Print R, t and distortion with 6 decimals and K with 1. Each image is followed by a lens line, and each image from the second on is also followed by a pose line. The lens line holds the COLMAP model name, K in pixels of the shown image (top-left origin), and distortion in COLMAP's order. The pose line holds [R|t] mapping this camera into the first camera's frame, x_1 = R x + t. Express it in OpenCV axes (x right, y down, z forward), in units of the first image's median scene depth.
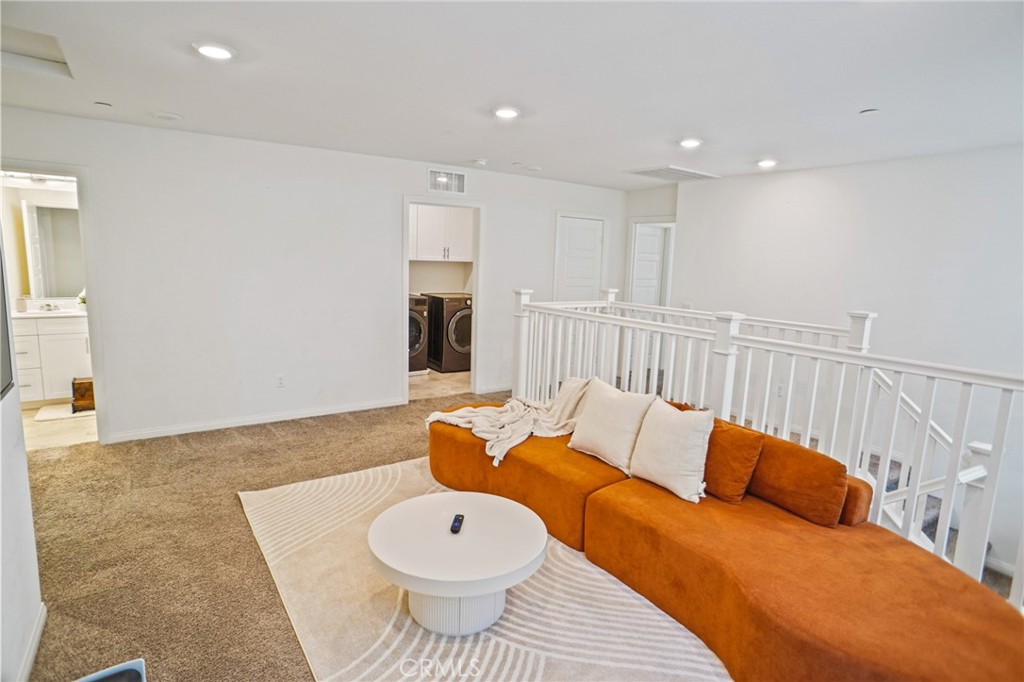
lens RADIAL K [[549.2, 0, 509.6], [0, 549.2, 345.2], [0, 0, 1]] dist [0.000681, -0.000031]
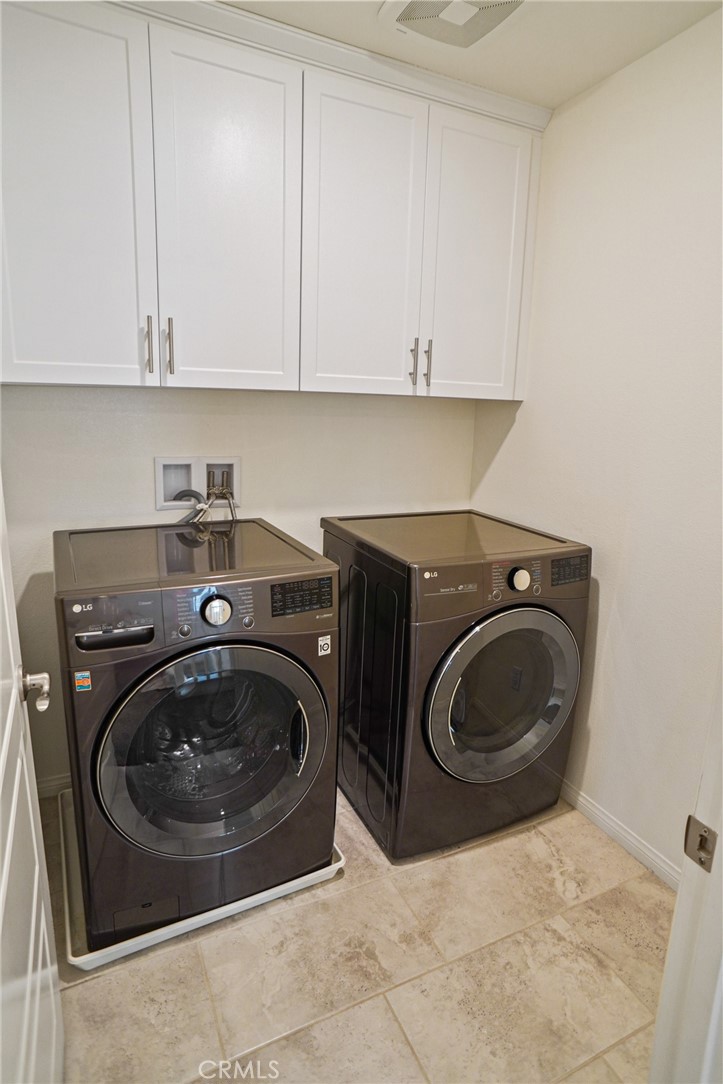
lens RADIAL K [[581.4, 0, 363.4], [0, 581.4, 536.8], [0, 0, 1]] dist [0.000681, -0.000031]
pose [[0.990030, 0.039480, -0.135213, -0.102732], [-0.031010, 0.997456, 0.064188, -0.104949], [0.137403, -0.059355, 0.988735, 0.729318]]
